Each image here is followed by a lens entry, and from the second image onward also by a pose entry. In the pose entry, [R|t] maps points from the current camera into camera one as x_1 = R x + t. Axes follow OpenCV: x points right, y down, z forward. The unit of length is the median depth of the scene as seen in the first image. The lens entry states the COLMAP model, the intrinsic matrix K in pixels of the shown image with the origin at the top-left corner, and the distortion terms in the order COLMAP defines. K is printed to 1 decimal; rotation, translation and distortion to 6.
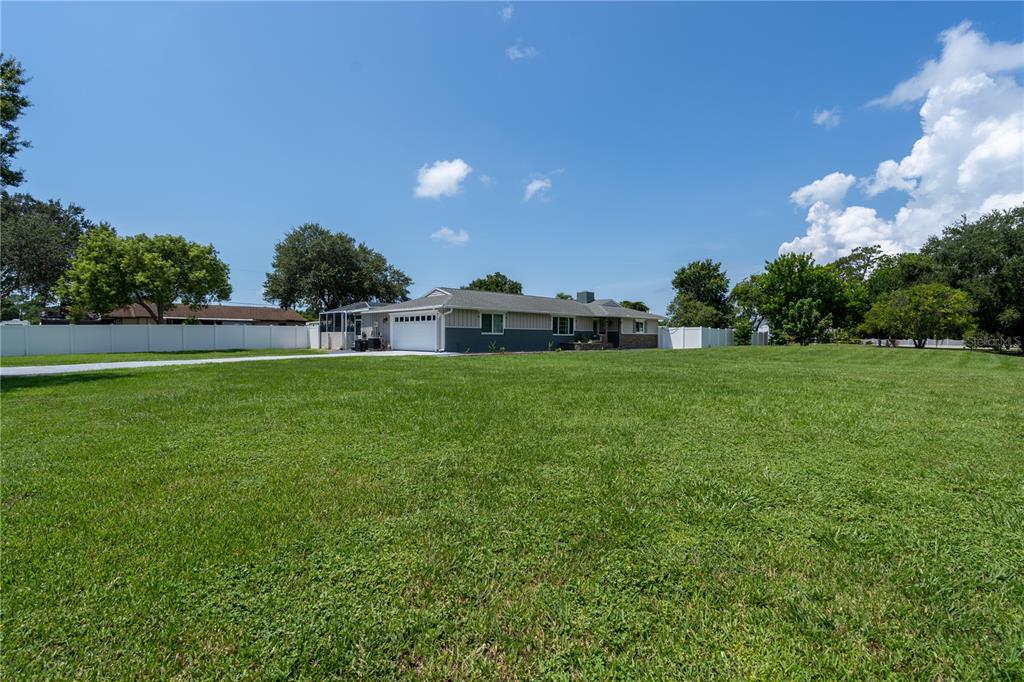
lens RADIAL K [[465.8, 0, 510.5], [0, 465.8, 339.0], [0, 0, 1]] dist [-0.001082, 0.000150]
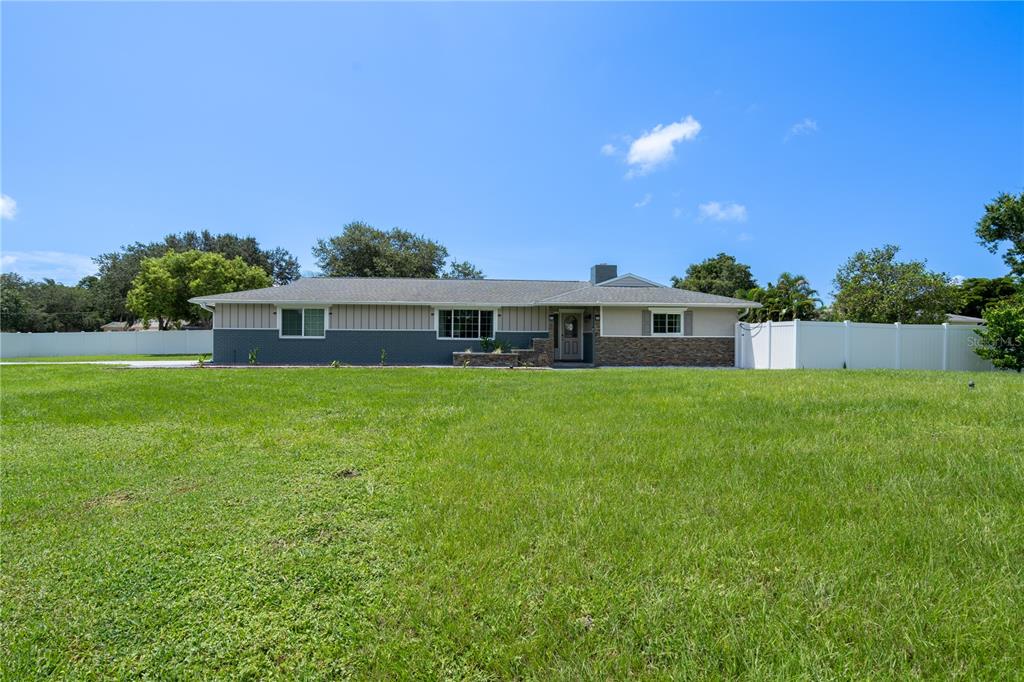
lens RADIAL K [[491.4, 0, 512.0], [0, 491.4, 341.0], [0, 0, 1]] dist [-0.001284, -0.000026]
pose [[0.761440, -0.001193, -0.648234, 0.556182], [-0.005699, 0.999947, -0.008535, -0.001213], [0.648210, 0.010193, 0.761393, 0.534247]]
